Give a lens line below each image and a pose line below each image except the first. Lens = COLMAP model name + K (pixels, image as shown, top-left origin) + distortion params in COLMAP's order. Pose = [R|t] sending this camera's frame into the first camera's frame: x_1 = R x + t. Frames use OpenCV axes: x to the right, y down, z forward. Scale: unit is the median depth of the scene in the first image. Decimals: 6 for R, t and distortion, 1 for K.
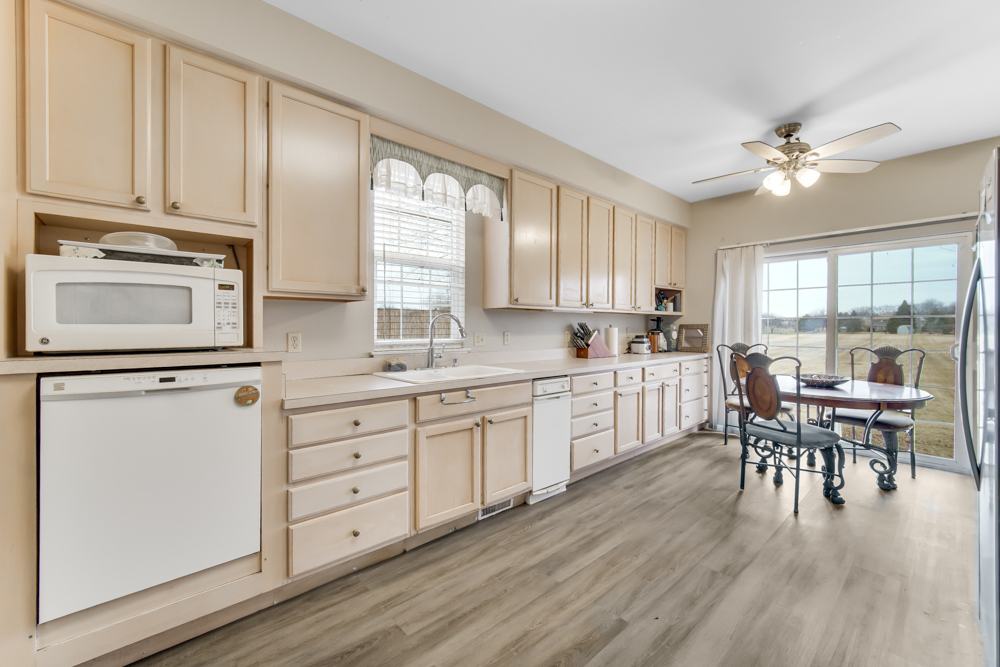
lens RADIAL K [[429.3, 0, 496.0], [0, 429.3, 328.3], [0, 0, 1]] dist [0.001647, 0.000027]
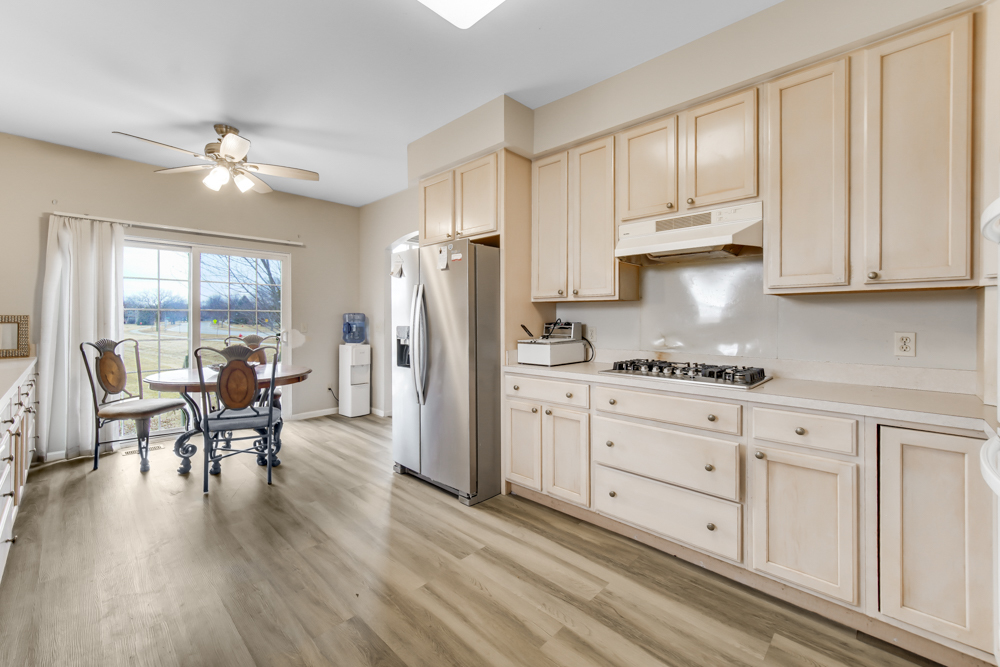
lens RADIAL K [[393.2, 0, 530.1], [0, 393.2, 319.4], [0, 0, 1]] dist [0.000523, 0.000053]
pose [[-0.108269, -0.005023, 0.994109, -0.441192], [0.003184, 0.999980, 0.005400, -0.008641], [-0.994117, 0.003750, -0.108251, 0.470228]]
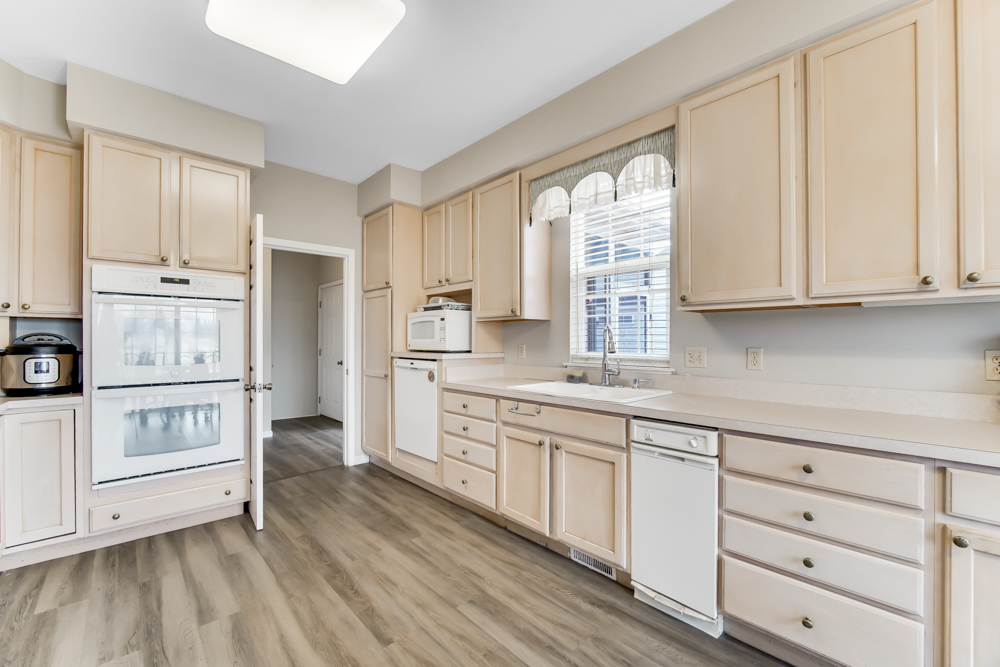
lens RADIAL K [[454.8, 0, 496.5], [0, 454.8, 339.0], [0, 0, 1]] dist [-0.002801, -0.000192]
pose [[-0.060436, -0.005658, -0.998156, 0.892640], [-0.005318, 0.999972, -0.005346, 0.000679], [0.998158, 0.004986, -0.060464, 0.889091]]
